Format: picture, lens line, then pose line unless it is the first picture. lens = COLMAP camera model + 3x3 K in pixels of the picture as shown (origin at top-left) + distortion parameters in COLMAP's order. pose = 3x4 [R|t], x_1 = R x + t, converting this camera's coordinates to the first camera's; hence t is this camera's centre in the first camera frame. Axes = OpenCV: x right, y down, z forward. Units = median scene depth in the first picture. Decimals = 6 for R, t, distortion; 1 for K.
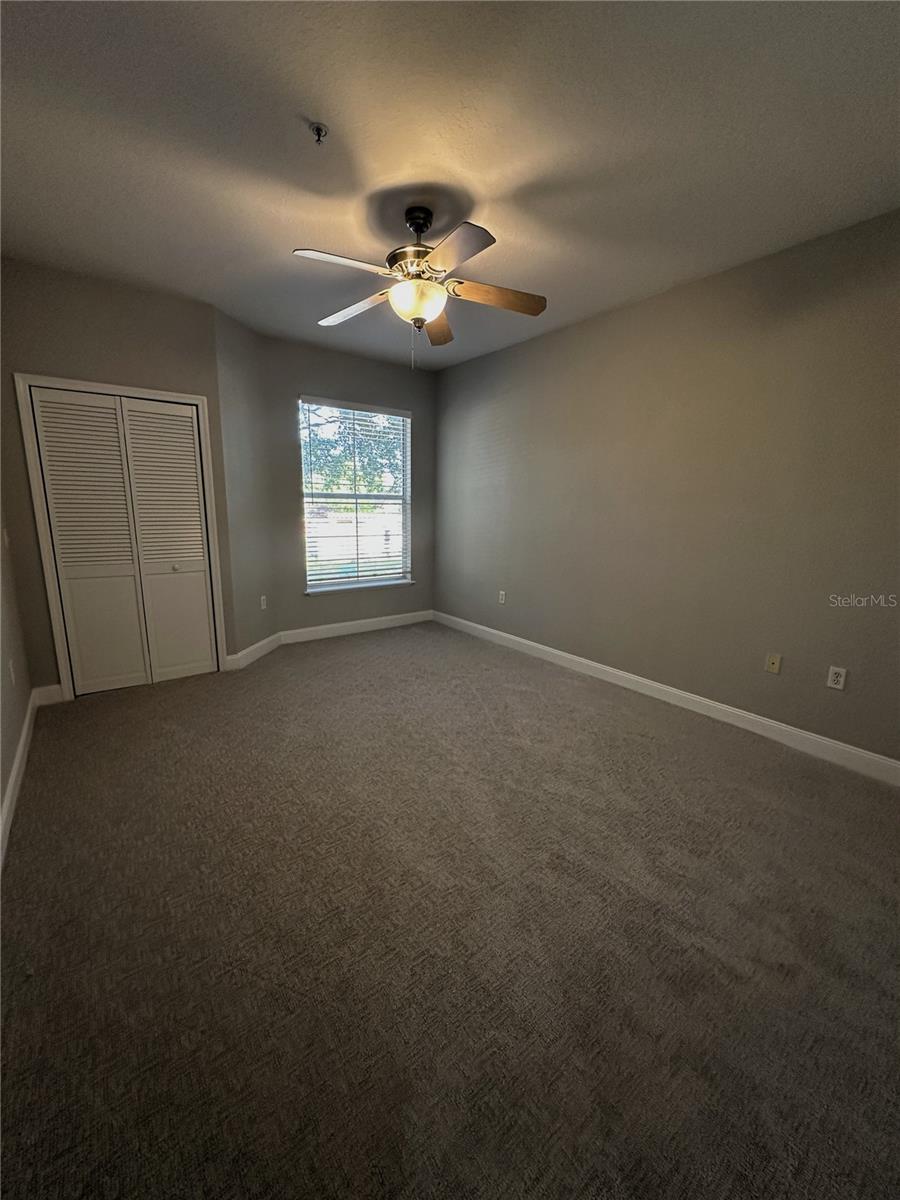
lens RADIAL K [[488.0, 0, 450.0], [0, 488.0, 600.0], [0, 0, 1]] dist [-0.000735, -0.000121]
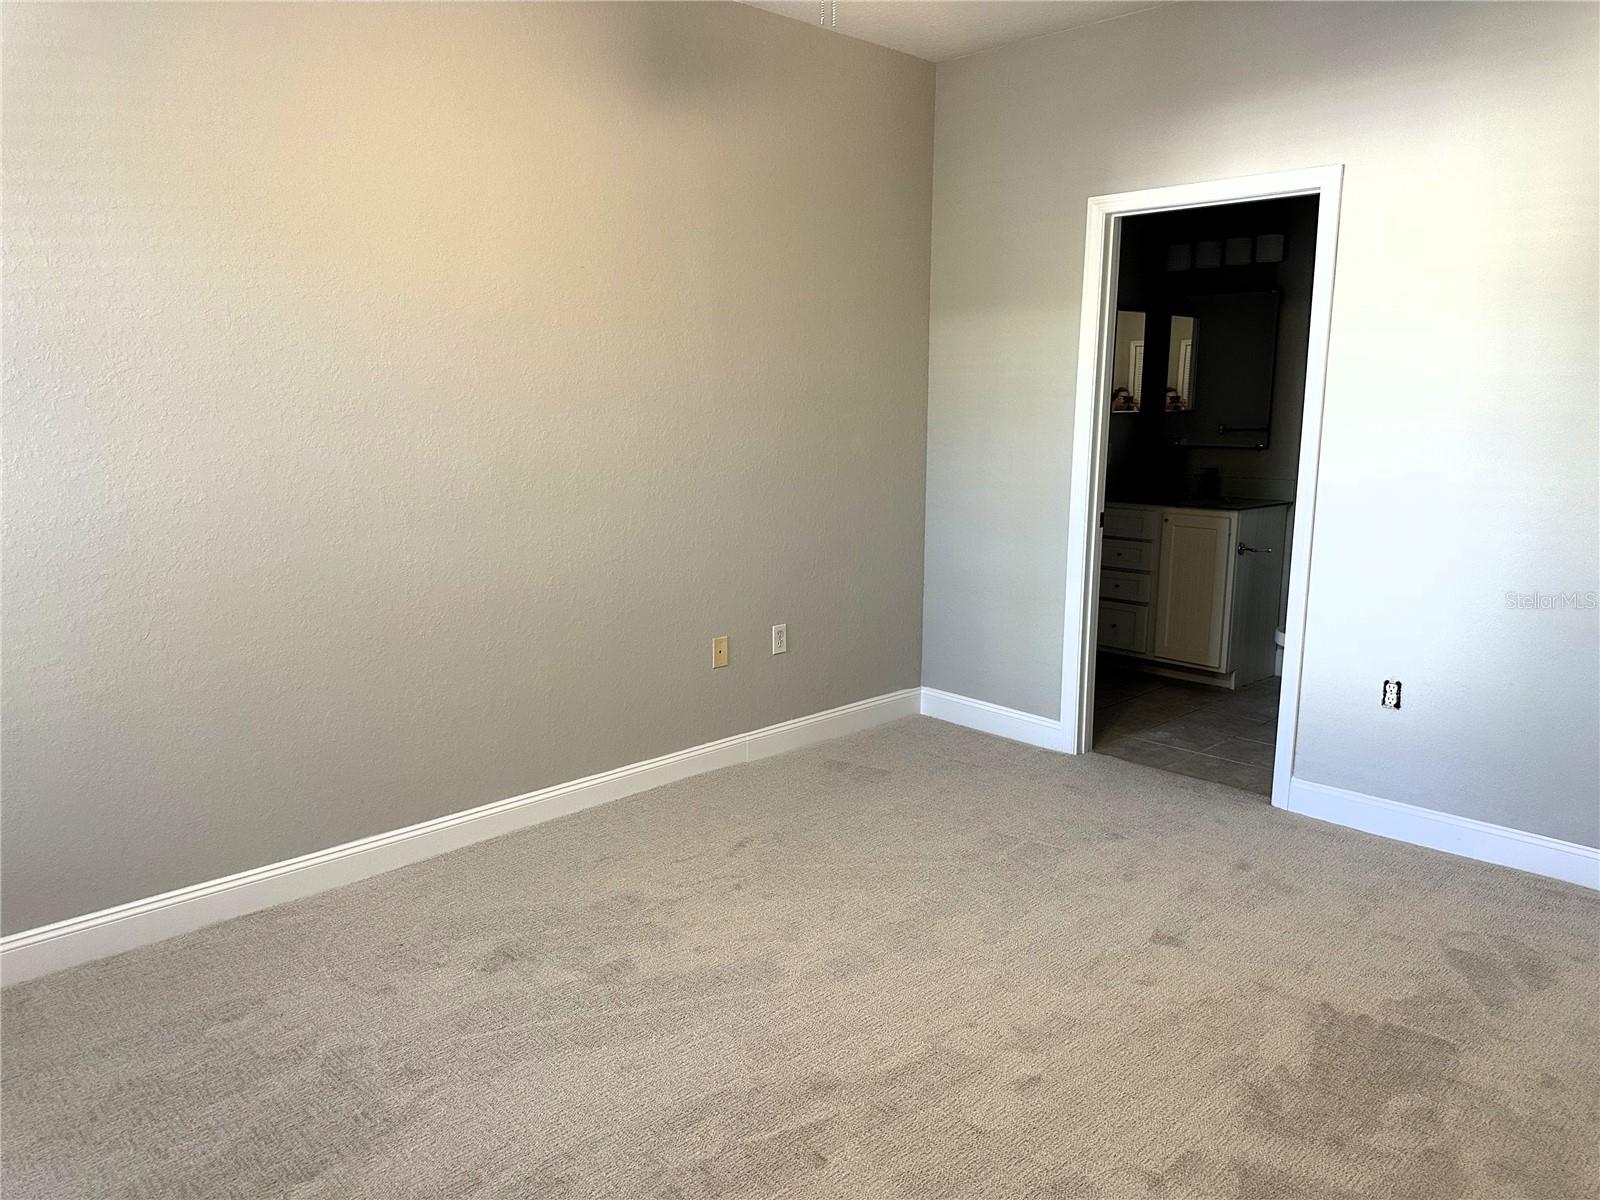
lens RADIAL K [[1095.5, 0, 800.0], [0, 1095.5, 600.0], [0, 0, 1]] dist [-0.002668, -0.000206]
pose [[-0.139643, -0.194279, 0.970956, -0.781180], [0.188175, 0.957488, 0.218648, -0.245014], [-0.972157, 0.213242, -0.097148, 1.111688]]
